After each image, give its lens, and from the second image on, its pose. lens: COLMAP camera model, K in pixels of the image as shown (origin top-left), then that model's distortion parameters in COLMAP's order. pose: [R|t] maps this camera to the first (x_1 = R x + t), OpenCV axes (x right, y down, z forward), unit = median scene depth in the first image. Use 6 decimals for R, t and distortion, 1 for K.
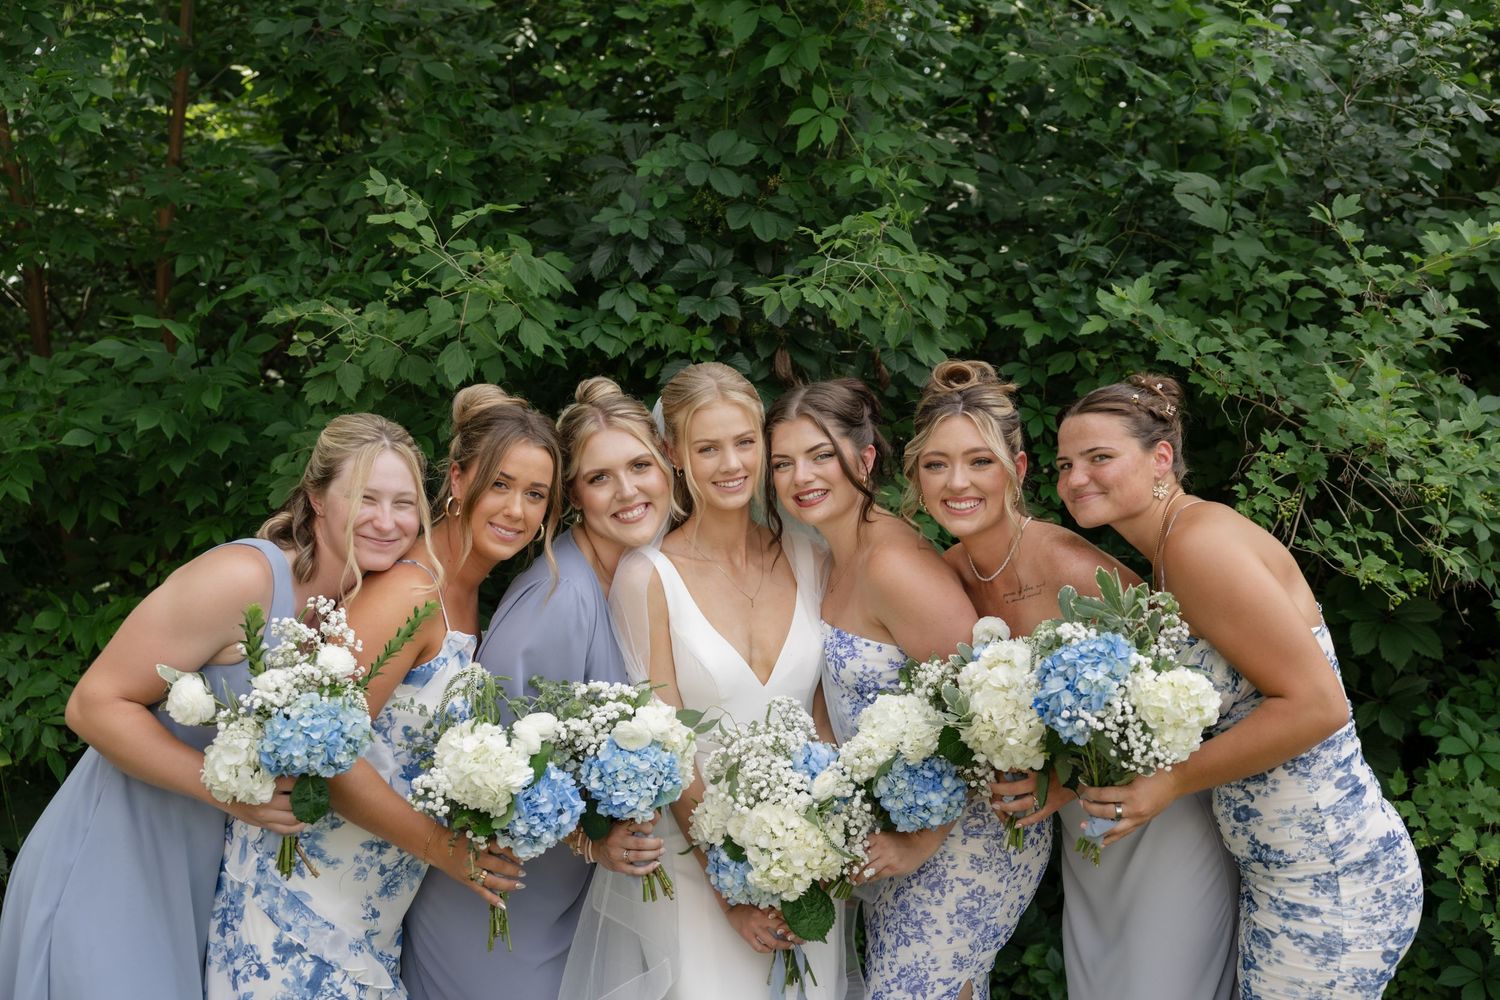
lens RADIAL K [[1841.8, 0, 752.9], [0, 1841.8, 492.7], [0, 0, 1]] dist [-0.067835, 0.226696]
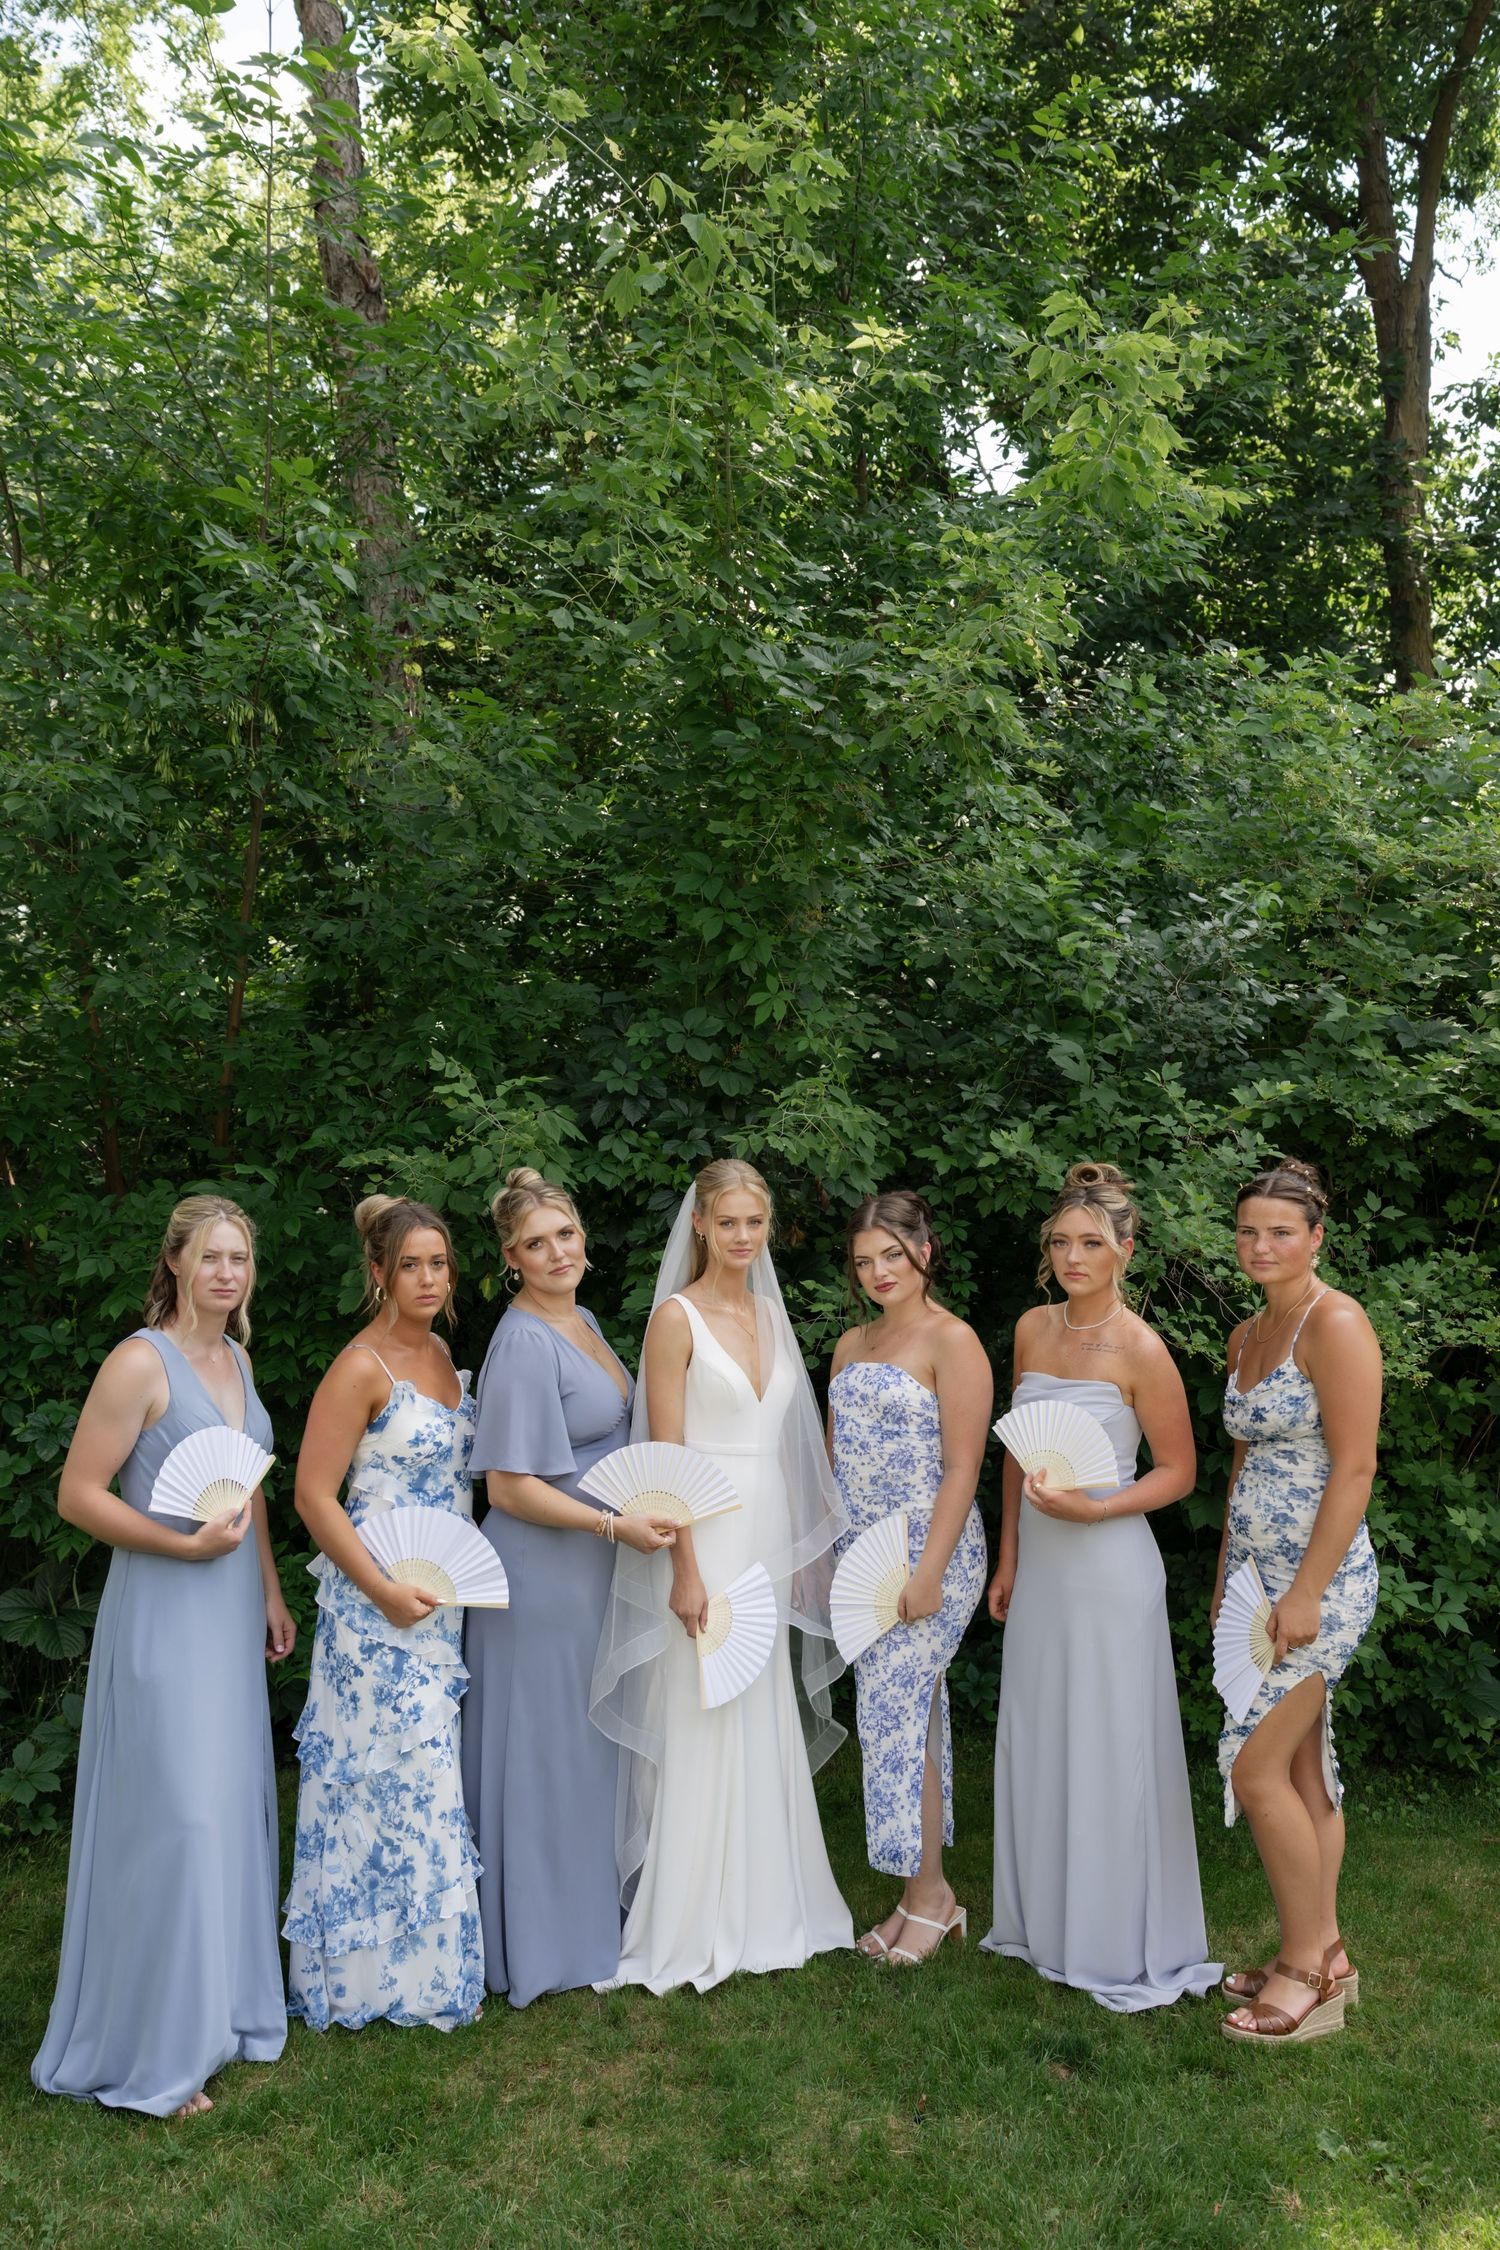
lens RADIAL K [[1805.7, 0, 808.4], [0, 1805.7, 1176.1], [0, 0, 1]] dist [-0.003363, 0.000390]
pose [[0.997323, -0.013826, 0.071809, -0.031490], [0.018498, 0.997726, -0.064808, 0.000207], [-0.070750, 0.065963, 0.995311, -0.249772]]
